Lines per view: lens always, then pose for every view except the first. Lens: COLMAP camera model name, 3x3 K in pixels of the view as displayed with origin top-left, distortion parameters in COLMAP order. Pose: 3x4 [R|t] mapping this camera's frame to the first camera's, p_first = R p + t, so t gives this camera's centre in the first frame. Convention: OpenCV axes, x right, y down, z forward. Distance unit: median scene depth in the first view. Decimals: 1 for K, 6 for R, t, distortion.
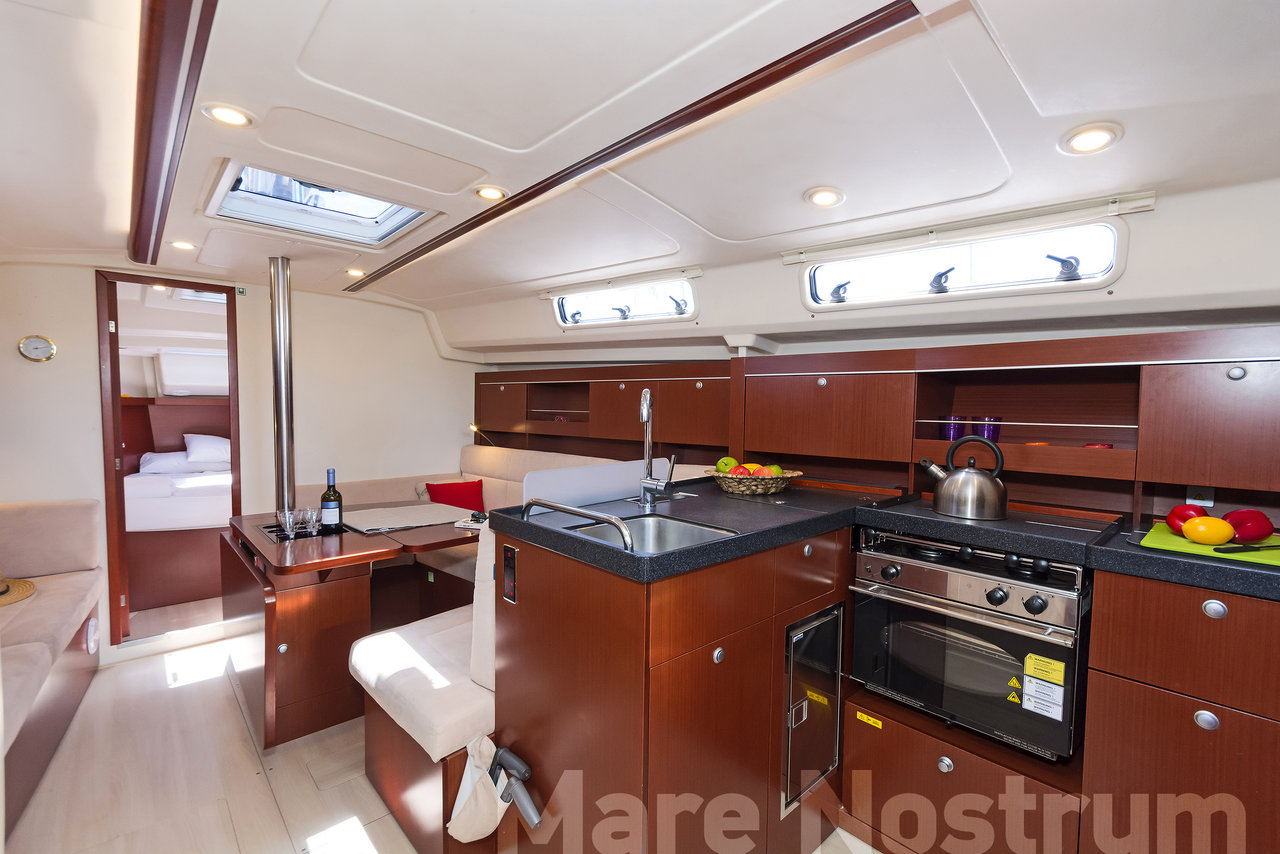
lens RADIAL K [[556.1, 0, 639.4], [0, 556.1, 439.6], [0, 0, 1]] dist [0.003055, -0.000090]
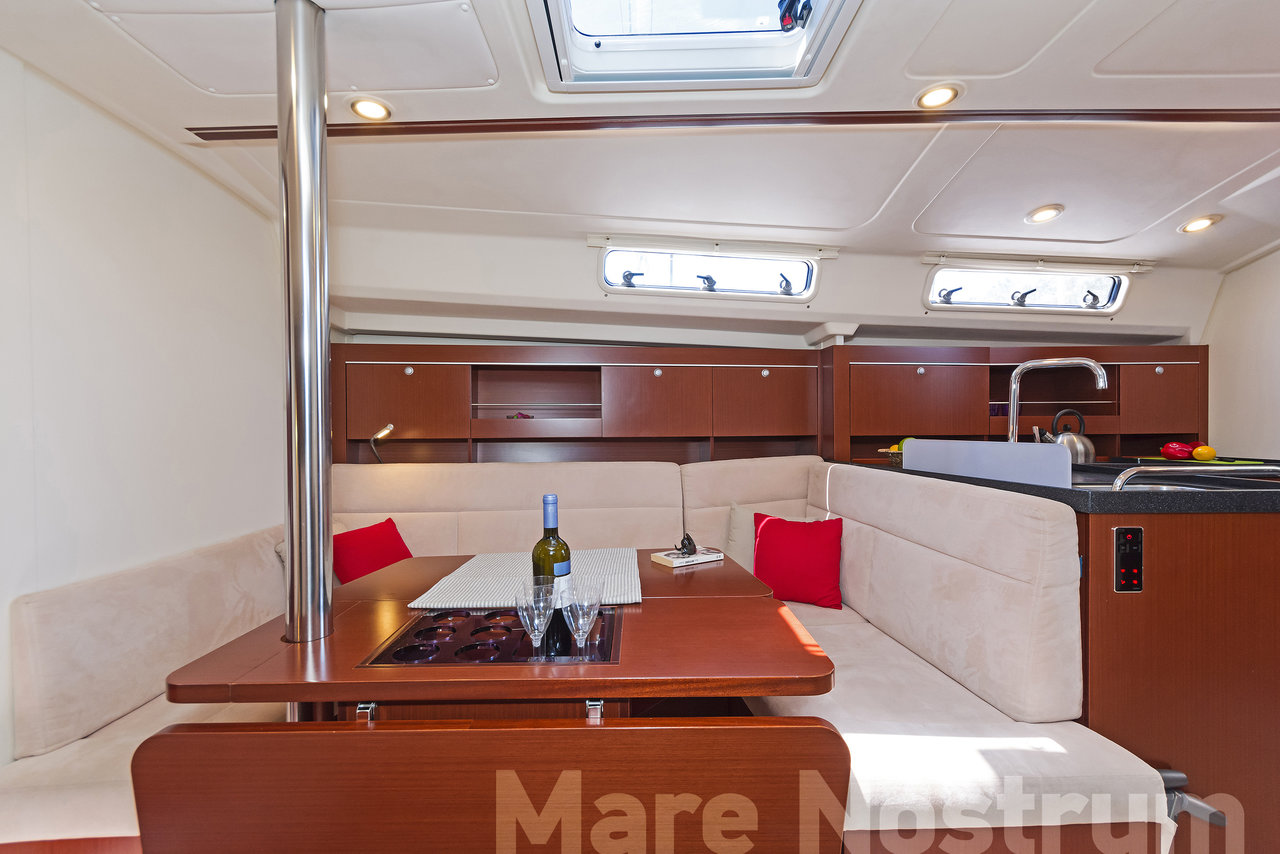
lens RADIAL K [[564.1, 0, 620.3], [0, 564.1, 432.3], [0, 0, 1]] dist [0.014944, 0.000087]
pose [[0.683403, -0.023261, 0.729671, -0.734447], [0.058597, 0.998015, -0.023066, 0.009976], [-0.727686, 0.058520, 0.683410, 0.507763]]
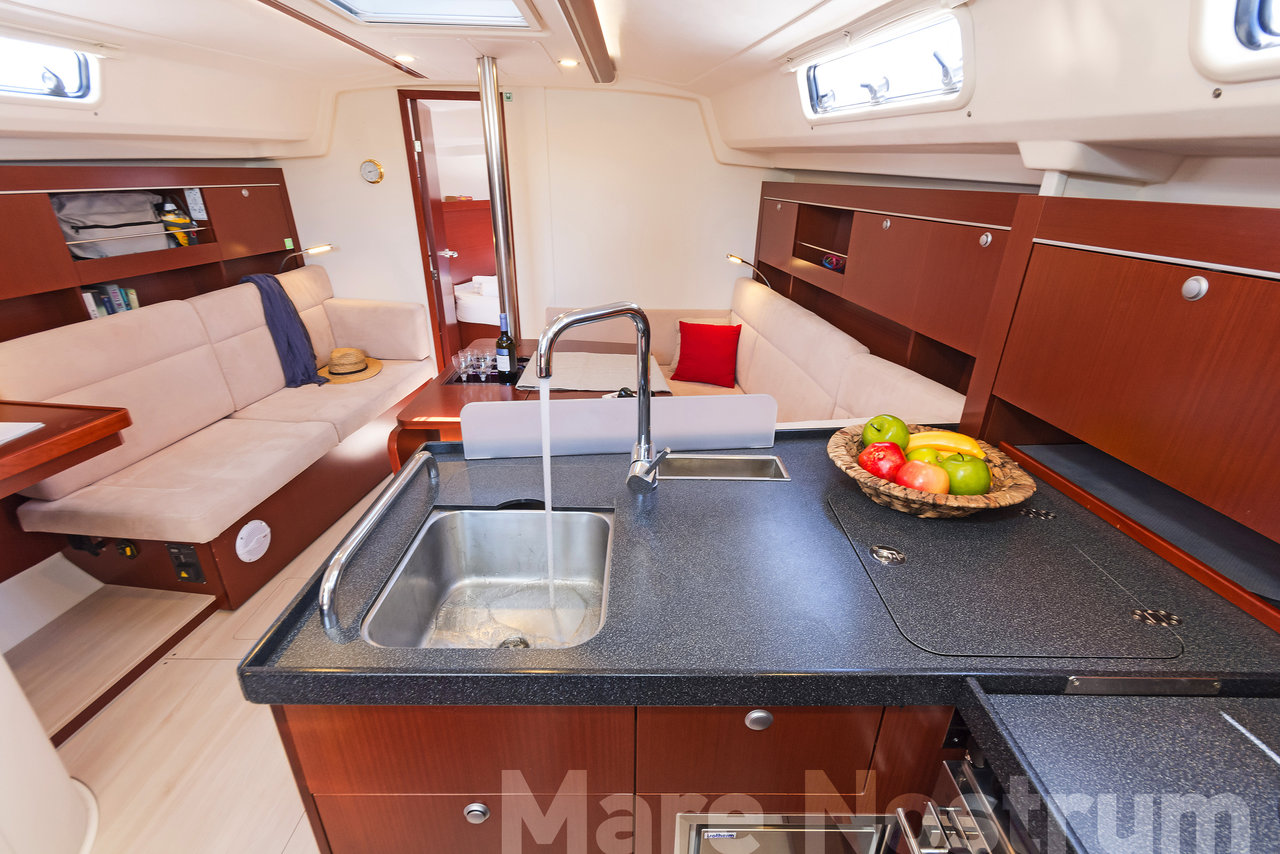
lens RADIAL K [[579.2, 0, 650.5], [0, 579.2, 438.0], [0, 0, 1]] dist [0.003933, 0.000179]
pose [[0.742458, 0.278599, -0.609212, 0.248357], [-0.051164, 0.930343, 0.363103, -0.102958], [0.667936, -0.238419, 0.704995, 0.347921]]
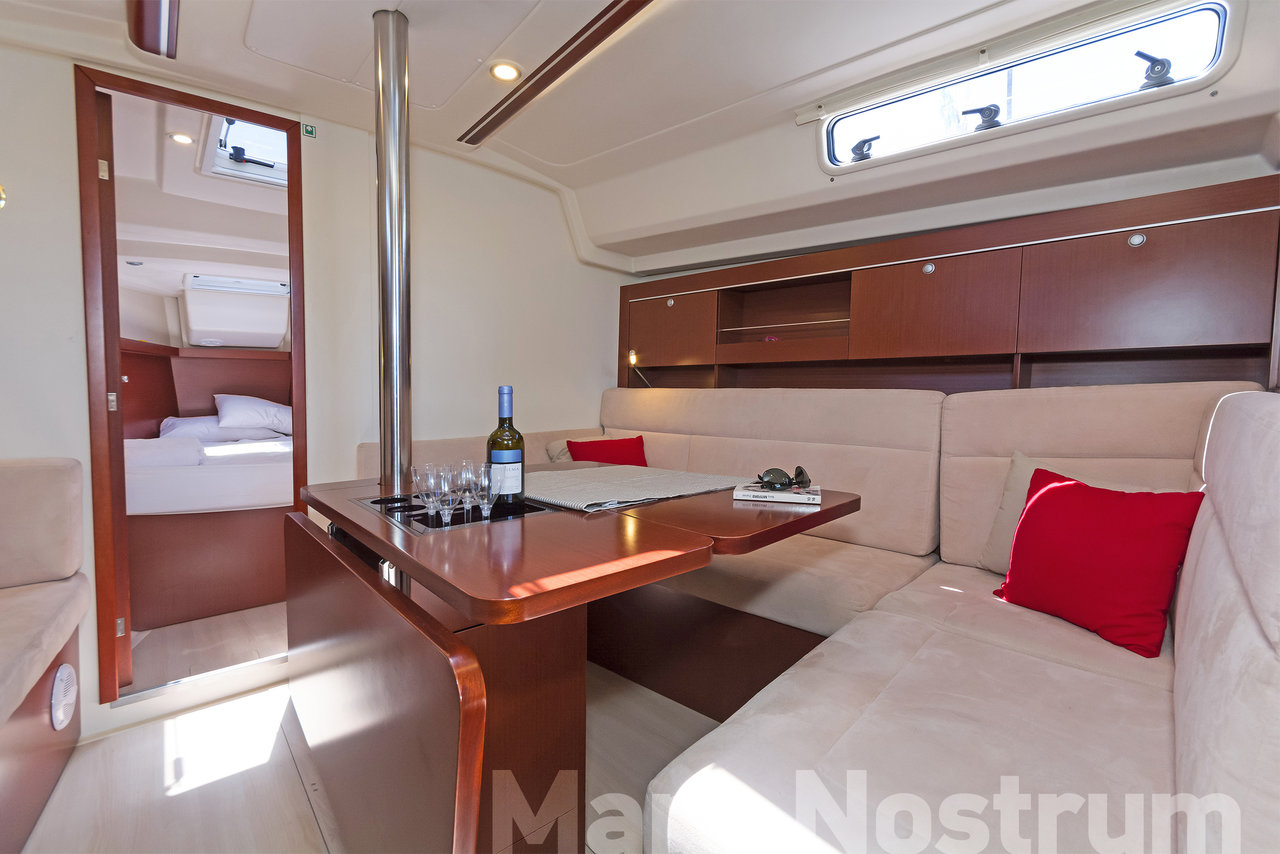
lens RADIAL K [[563.1, 0, 637.6], [0, 563.1, 410.2], [0, 0, 1]] dist [0.013122, -0.000278]
pose [[0.999137, -0.013044, -0.039428, -0.345626], [0.012144, 0.999662, -0.022989, 0.073781], [0.039715, 0.022490, 0.998958, 0.408263]]
